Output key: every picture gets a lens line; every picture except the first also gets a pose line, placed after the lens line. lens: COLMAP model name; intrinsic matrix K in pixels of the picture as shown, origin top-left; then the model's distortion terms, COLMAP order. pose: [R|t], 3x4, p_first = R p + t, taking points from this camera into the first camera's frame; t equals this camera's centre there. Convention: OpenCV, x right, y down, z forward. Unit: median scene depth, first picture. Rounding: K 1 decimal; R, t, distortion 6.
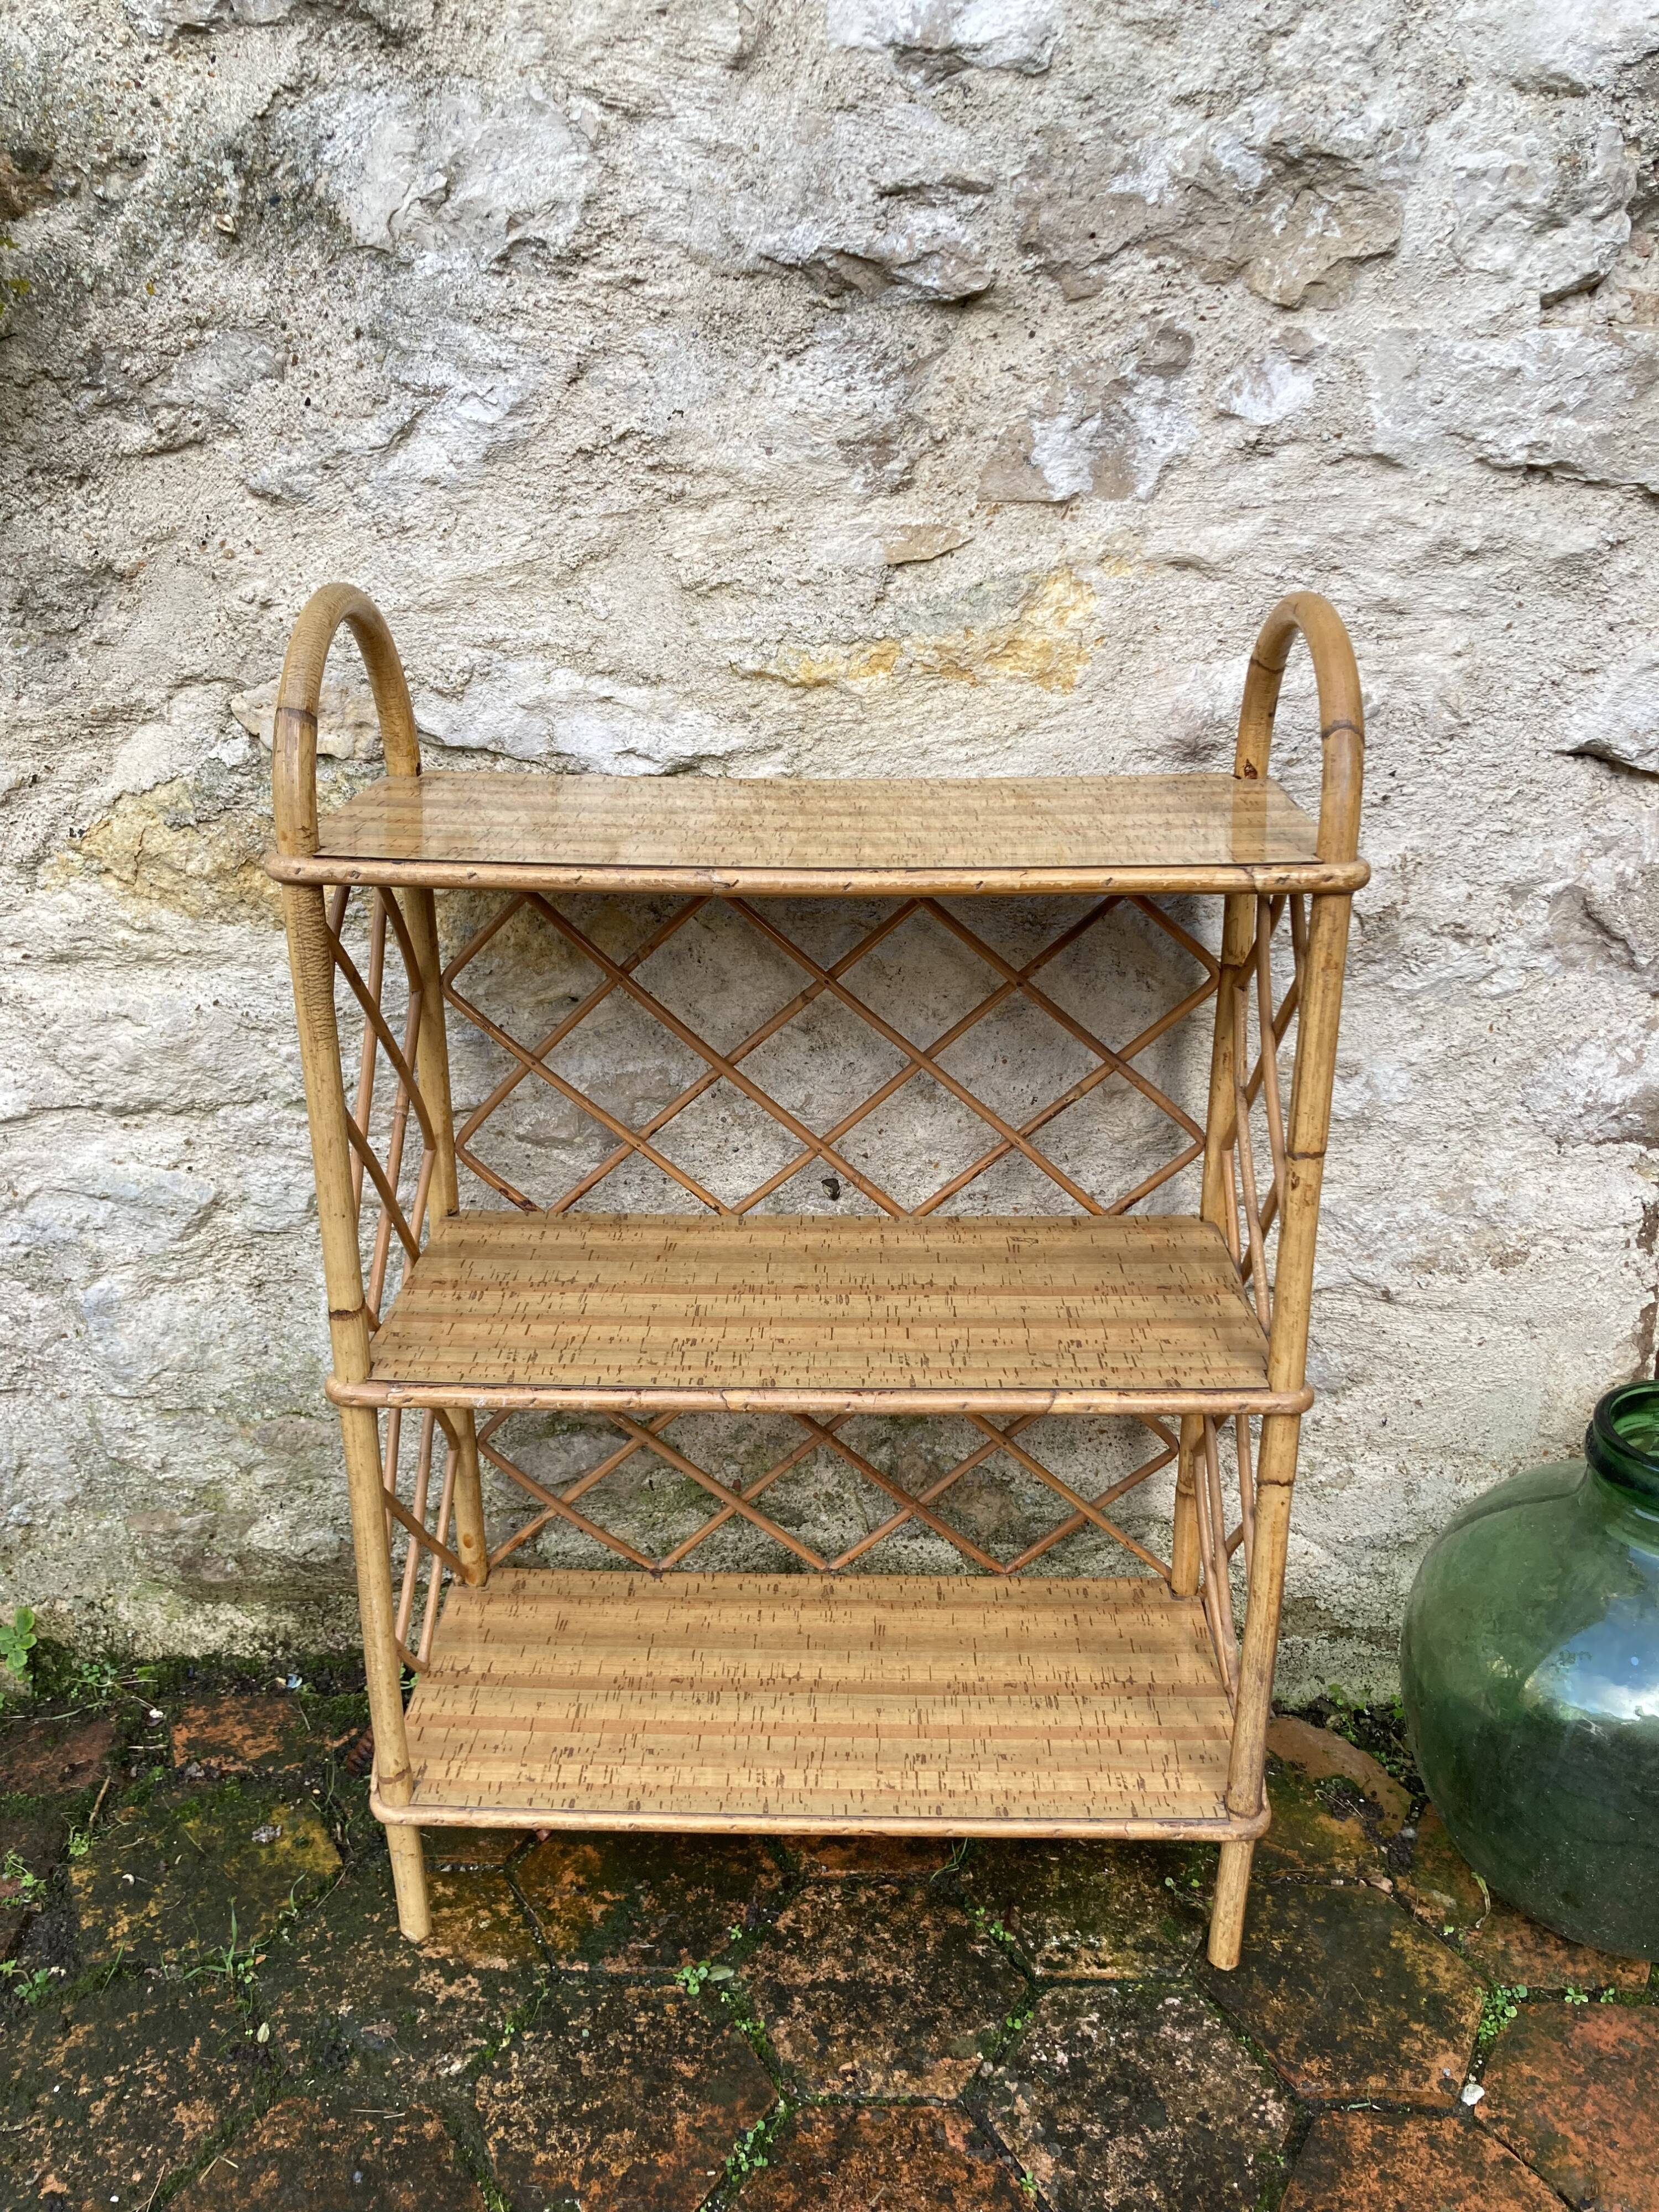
lens RADIAL K [[1820.9, 0, 844.5], [0, 1820.9, 1130.1], [0, 0, 1]] dist [-0.010674, 0.046413]
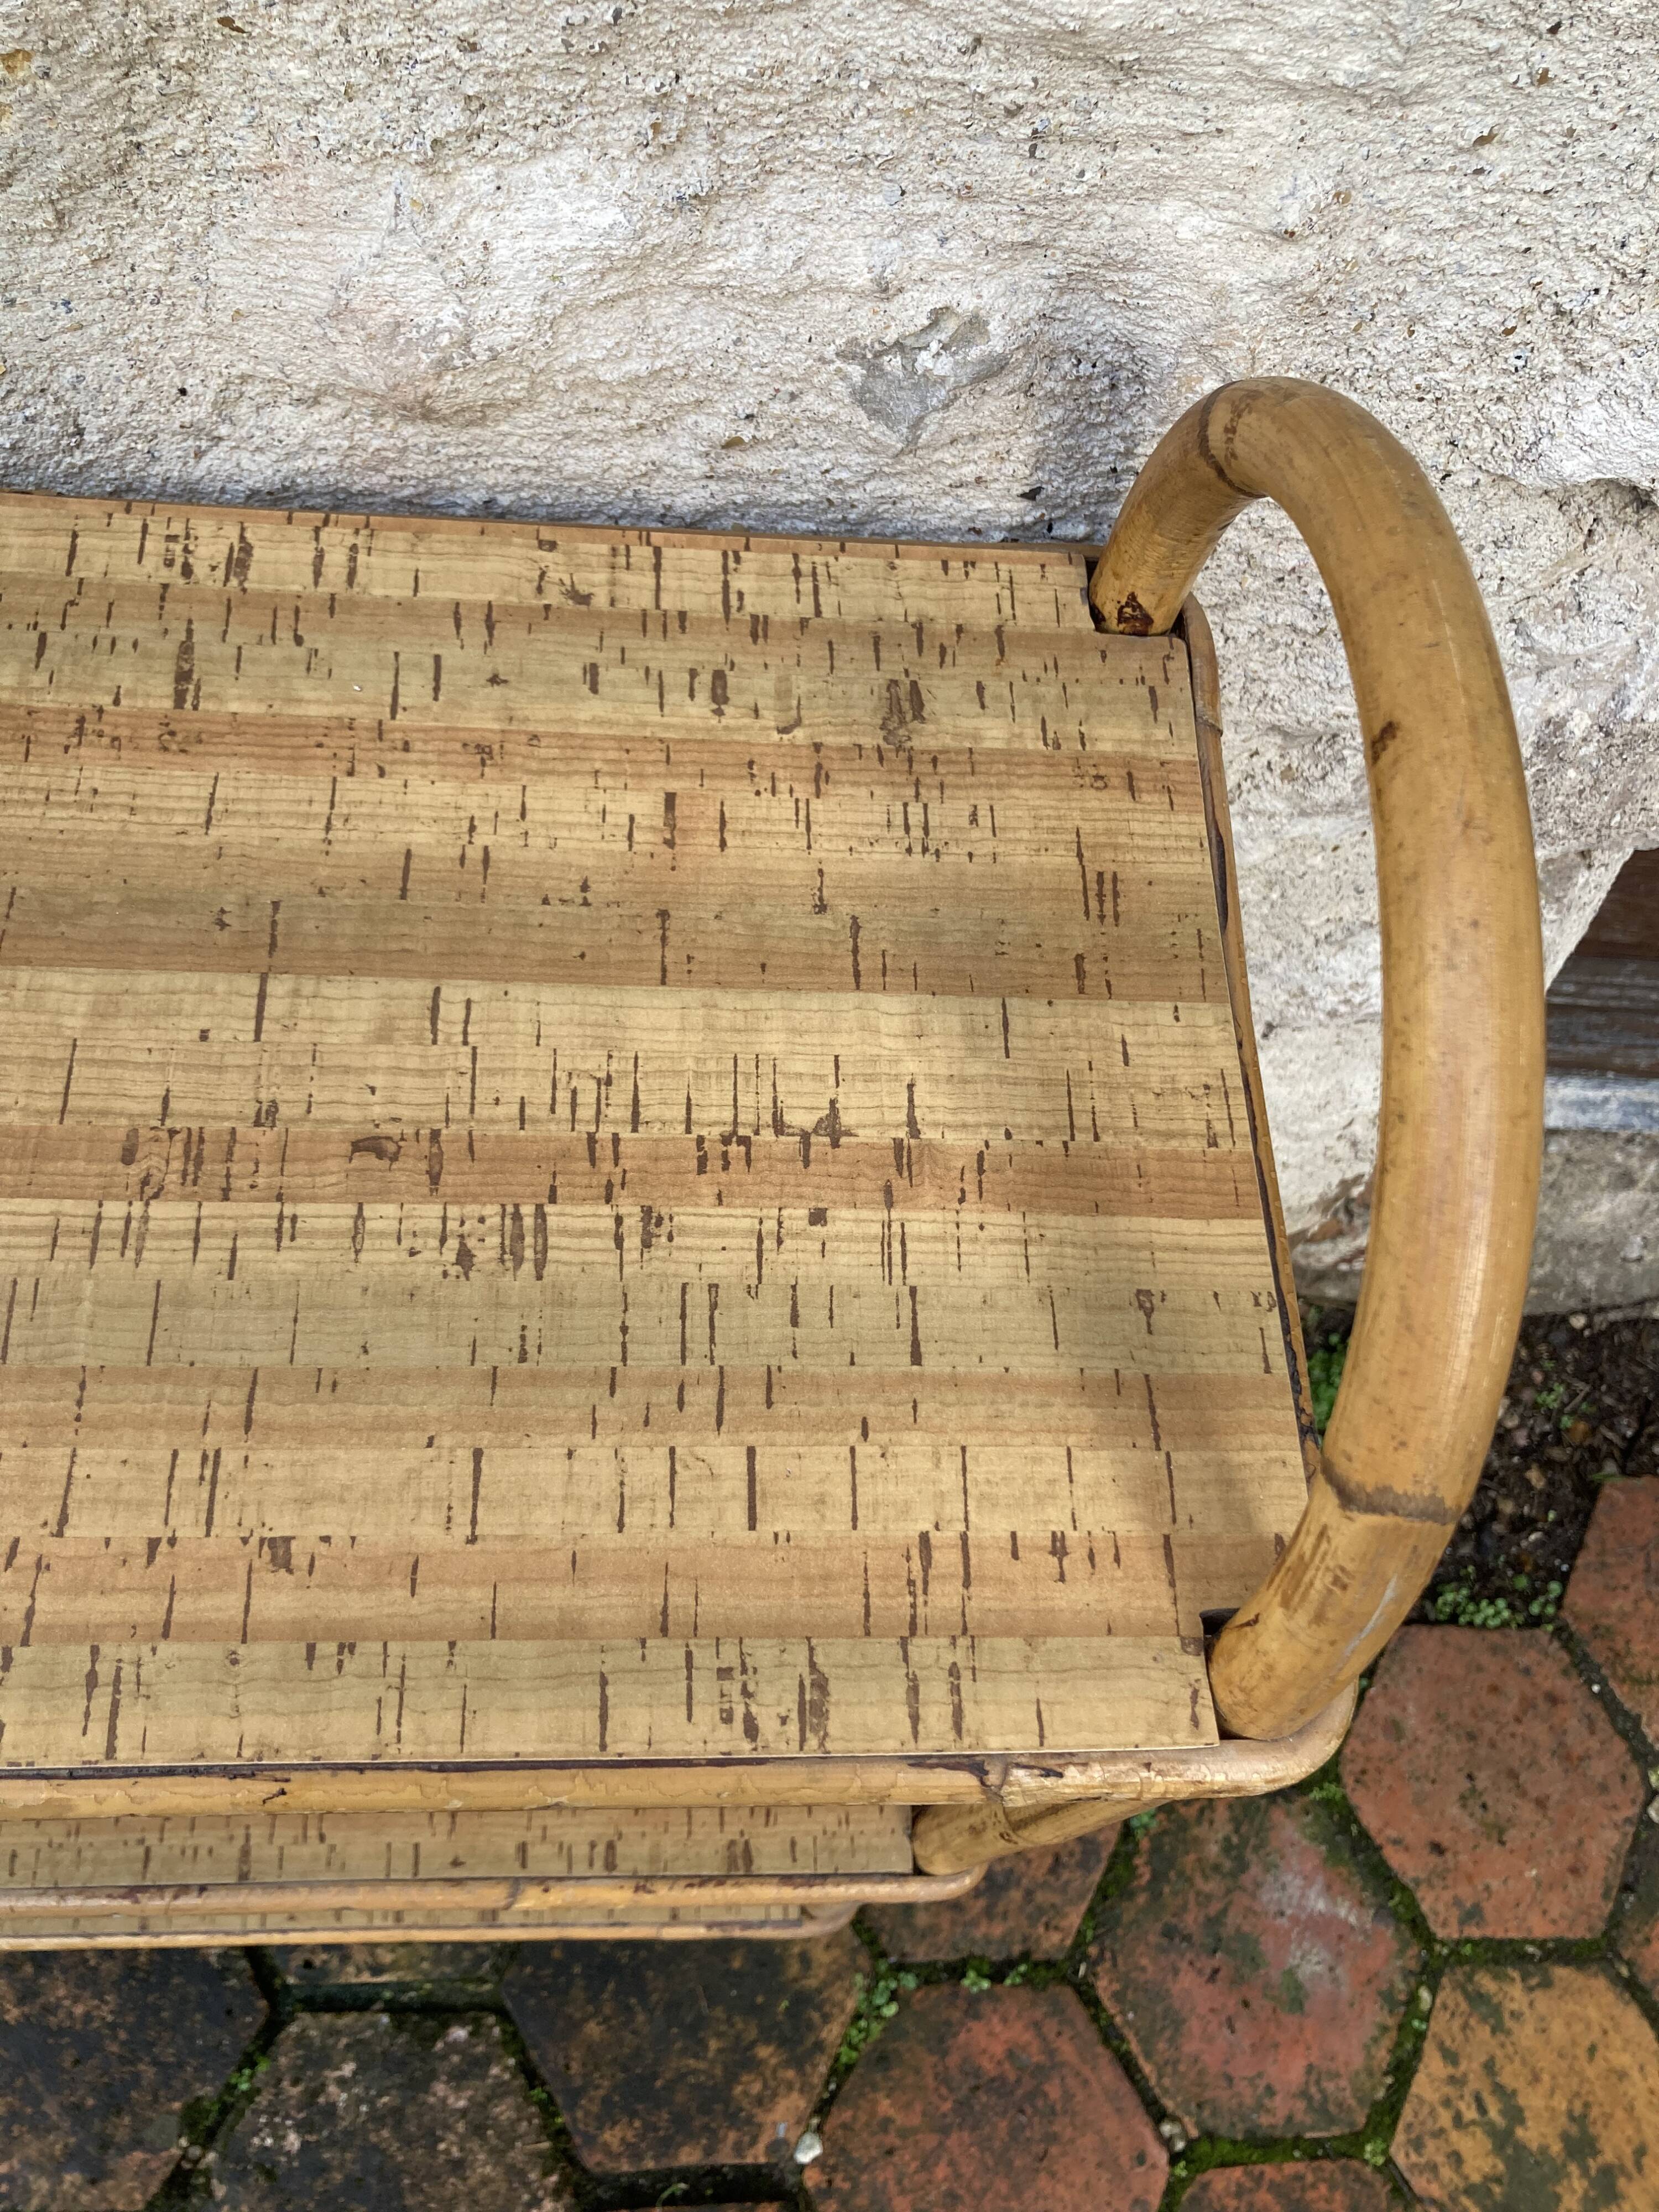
lens RADIAL K [[1820.9, 0, 833.0], [0, 1820.9, 1082.7], [0, 0, 1]] dist [-0.010674, 0.046413]
pose [[0.992156, 0.025478, 0.122382, 0.233673], [-0.102034, 0.730649, 0.675086, -0.357113], [-0.072218, -0.682278, 0.727517, 0.702940]]
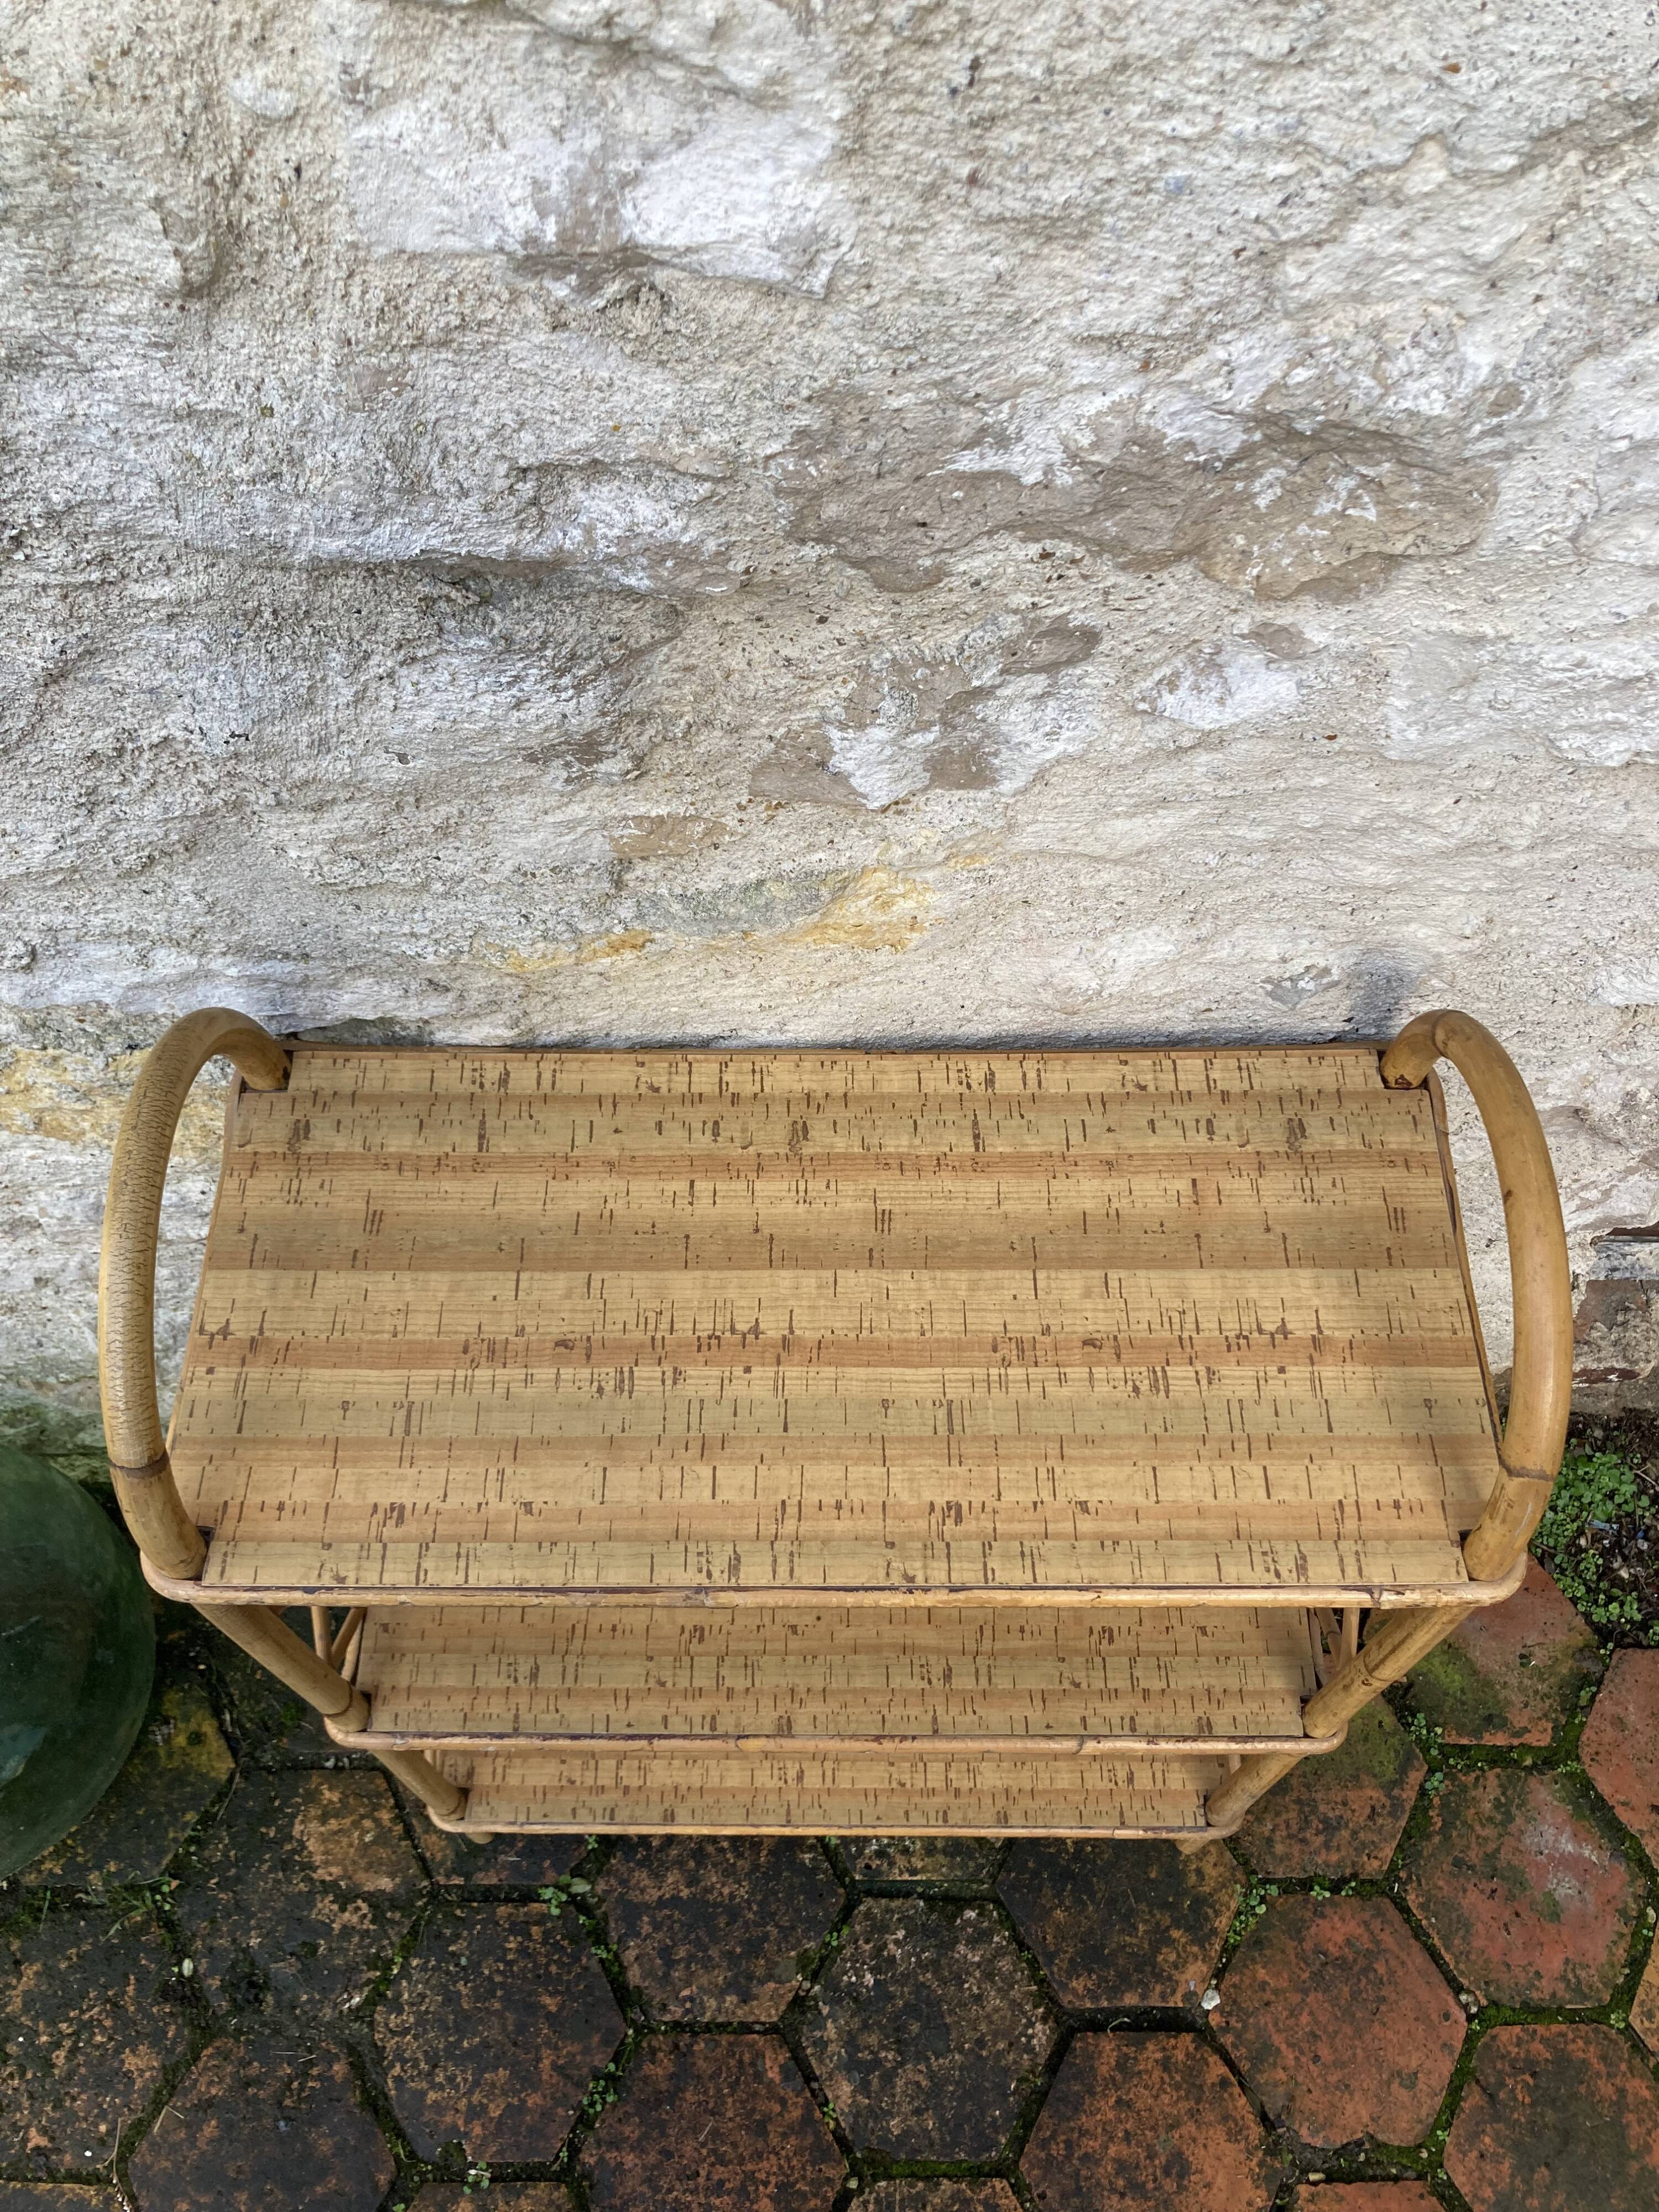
lens RADIAL K [[1822.7, 0, 839.1], [0, 1822.7, 1112.7], [0, 0, 1]] dist [-0.010527, 0.044741]
pose [[0.999958, -0.009181, -0.000714, 0.102802], [0.007515, 0.768743, 0.639513, -0.657426], [-0.005322, -0.639492, 0.768780, 0.437299]]
